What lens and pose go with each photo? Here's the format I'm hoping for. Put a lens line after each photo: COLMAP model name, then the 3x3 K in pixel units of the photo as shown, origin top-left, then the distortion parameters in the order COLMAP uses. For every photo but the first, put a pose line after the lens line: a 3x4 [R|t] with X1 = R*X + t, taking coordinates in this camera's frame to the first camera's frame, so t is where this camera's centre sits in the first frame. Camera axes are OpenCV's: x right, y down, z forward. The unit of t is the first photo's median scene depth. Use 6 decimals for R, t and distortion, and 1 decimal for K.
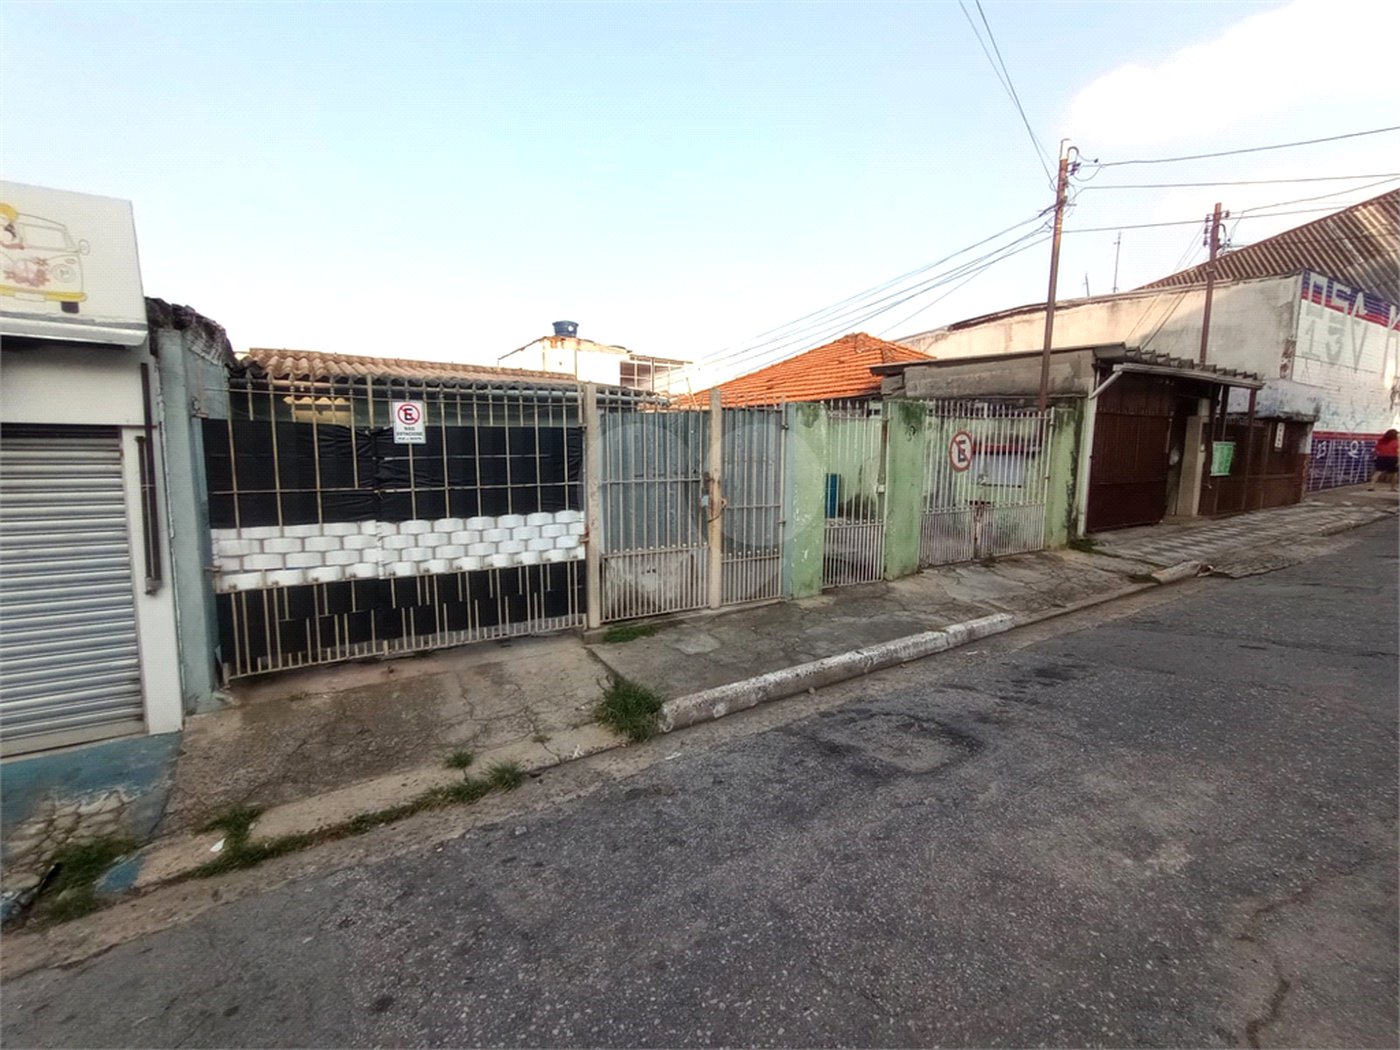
lens RADIAL K [[631.4, 0, 700.0], [0, 631.4, 525.0], [0, 0, 1]] dist [0.000434, 0.001455]
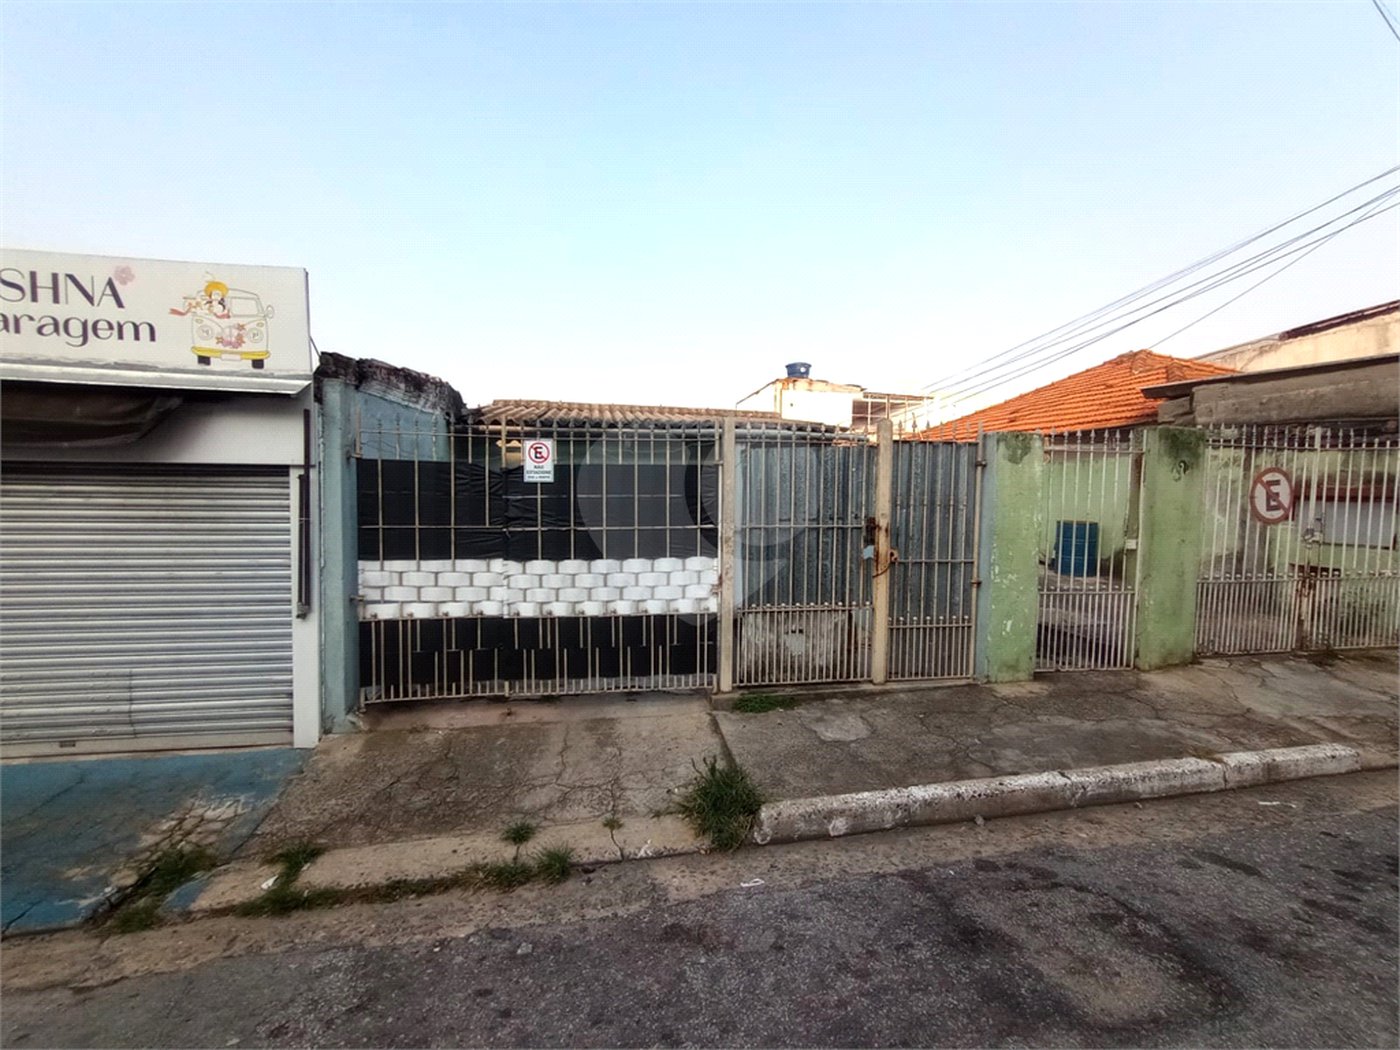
lens RADIAL K [[631.4, 0, 700.0], [0, 631.4, 525.0], [0, 0, 1]] dist [0.000434, 0.001455]
pose [[0.928011, 0.028154, -0.371489, 0.126452], [-0.051563, 0.997250, -0.053230, -0.020608], [0.368968, 0.068553, 0.926910, 0.164997]]
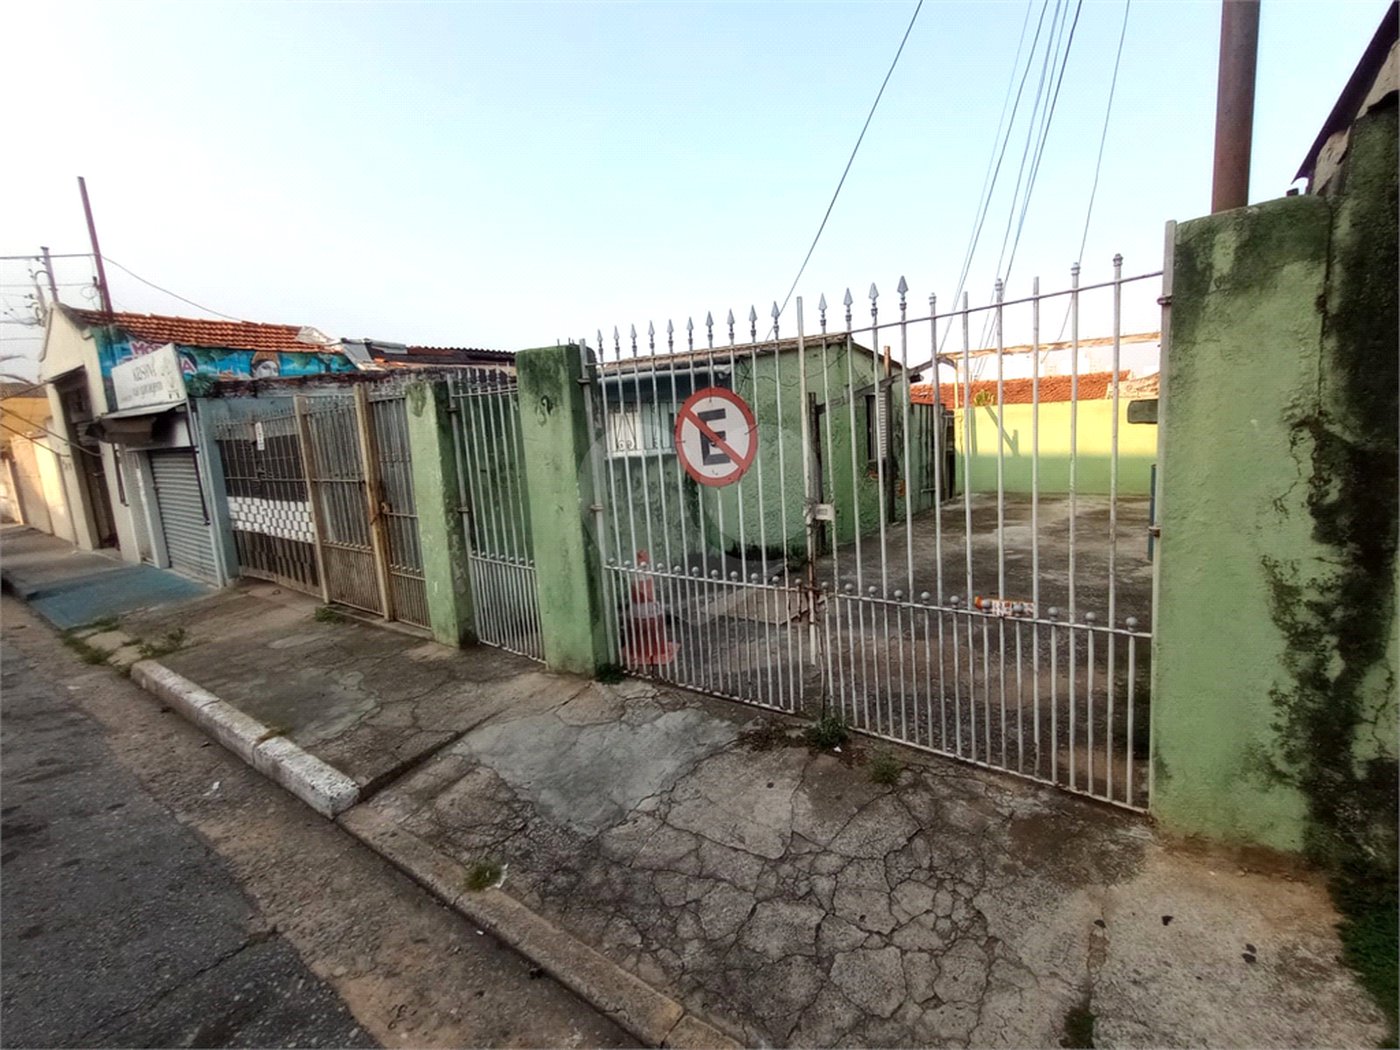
lens RADIAL K [[634.1, 0, 698.4], [0, 634.1, 523.0], [0, 0, 1]] dist [0.002924, 0.000159]
pose [[0.347558, 0.117822, -0.930227, 1.220187], [-0.062508, 0.992778, 0.102390, -0.158132], [0.935573, 0.022560, 0.352413, 1.294398]]
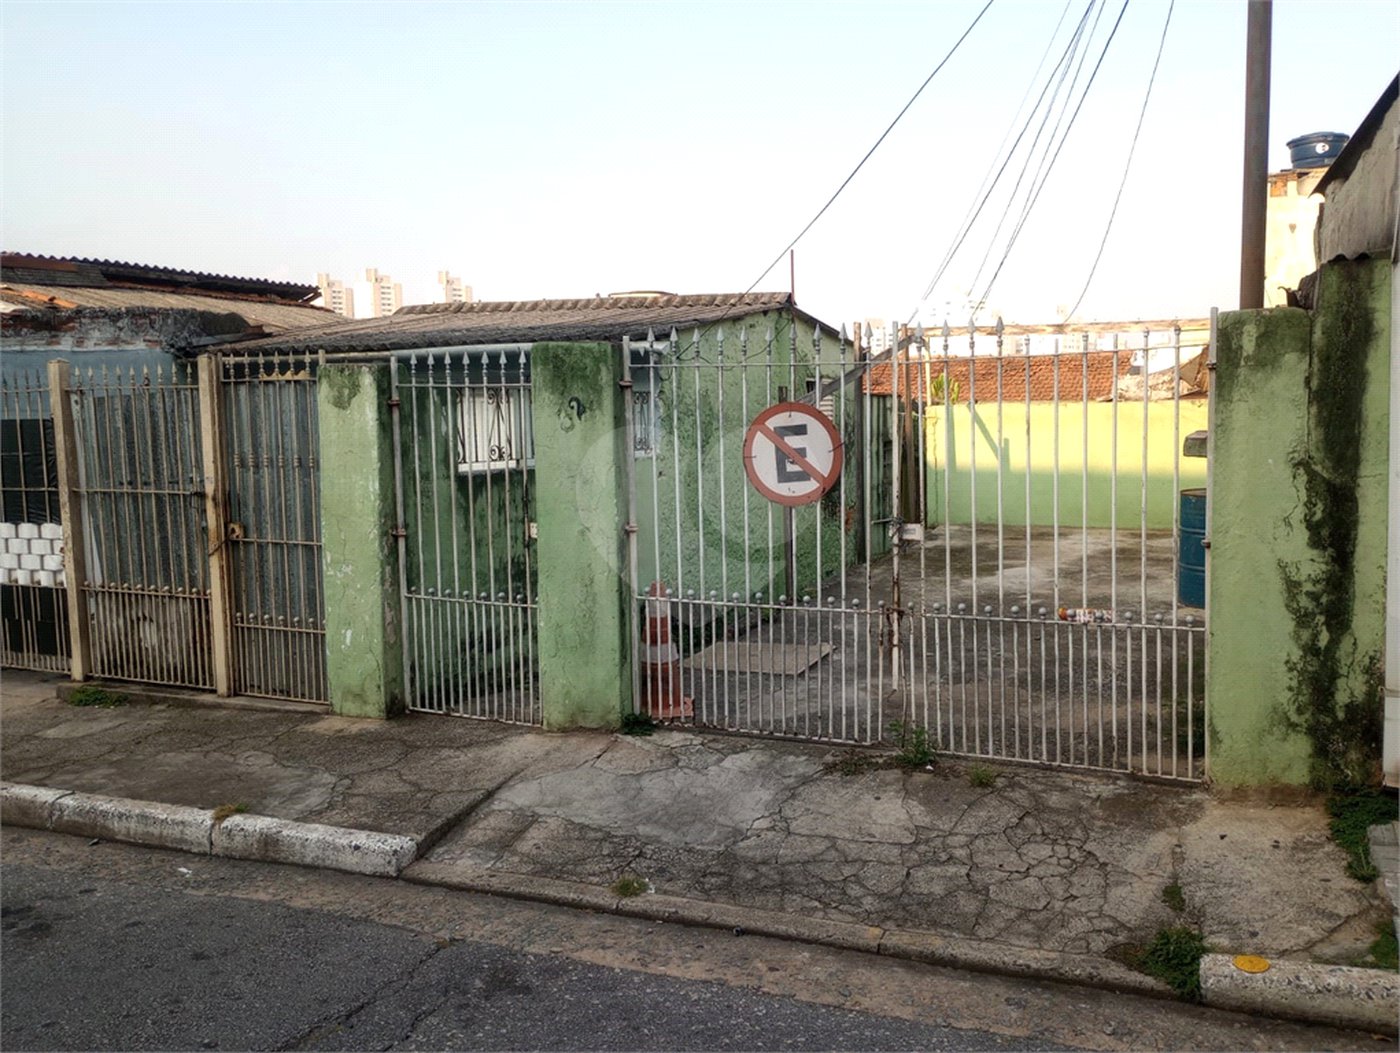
lens RADIAL K [[1158.2, 0, 705.9], [0, 1158.2, 532.6], [0, 0, 1]] dist [0.067936, -0.088760]
pose [[0.569343, 0.080962, -0.818104, 1.483909], [-0.084967, 0.995605, 0.039396, -0.141418], [0.817697, 0.047082, 0.573720, 0.841931]]
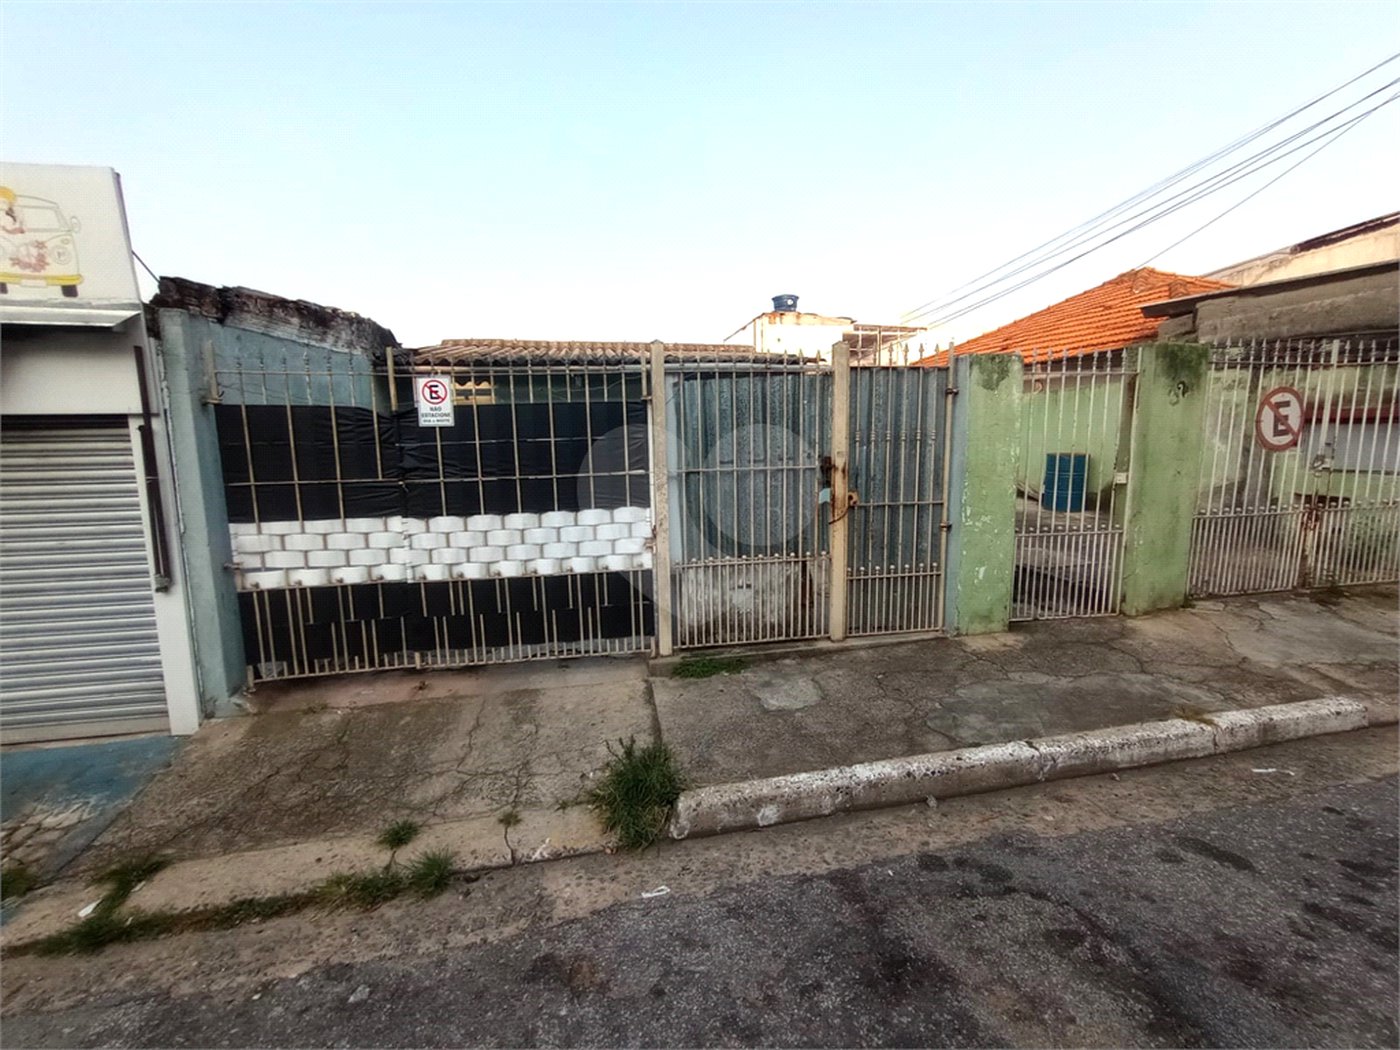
lens RADIAL K [[631.4, 0, 700.0], [0, 631.4, 525.0], [0, 0, 1]] dist [0.000434, 0.001455]
pose [[0.929799, 0.034277, -0.366468, 0.166842], [-0.022644, 0.999095, 0.035997, -0.031341], [0.367371, -0.025171, 0.929734, 0.299245]]
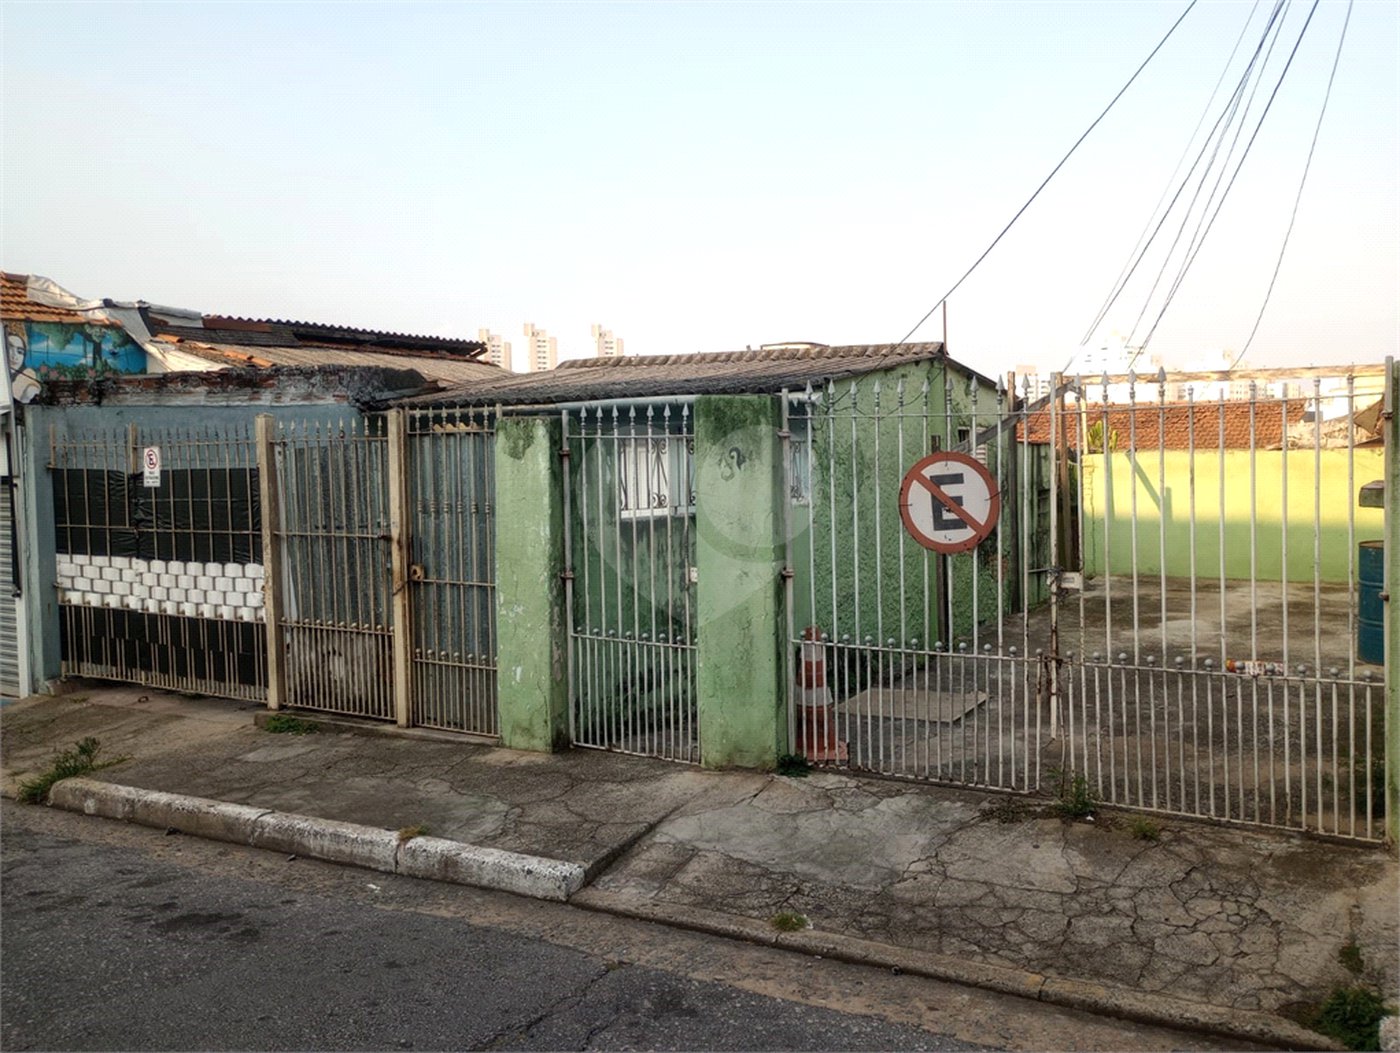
lens RADIAL K [[1158.2, 0, 705.9], [0, 1158.2, 532.6], [0, 0, 1]] dist [0.067936, -0.088760]
pose [[0.463290, 0.050535, -0.884765, 1.508215], [-0.091867, 0.995733, 0.008769, -0.138067], [0.881432, 0.077218, 0.465955, 0.810874]]
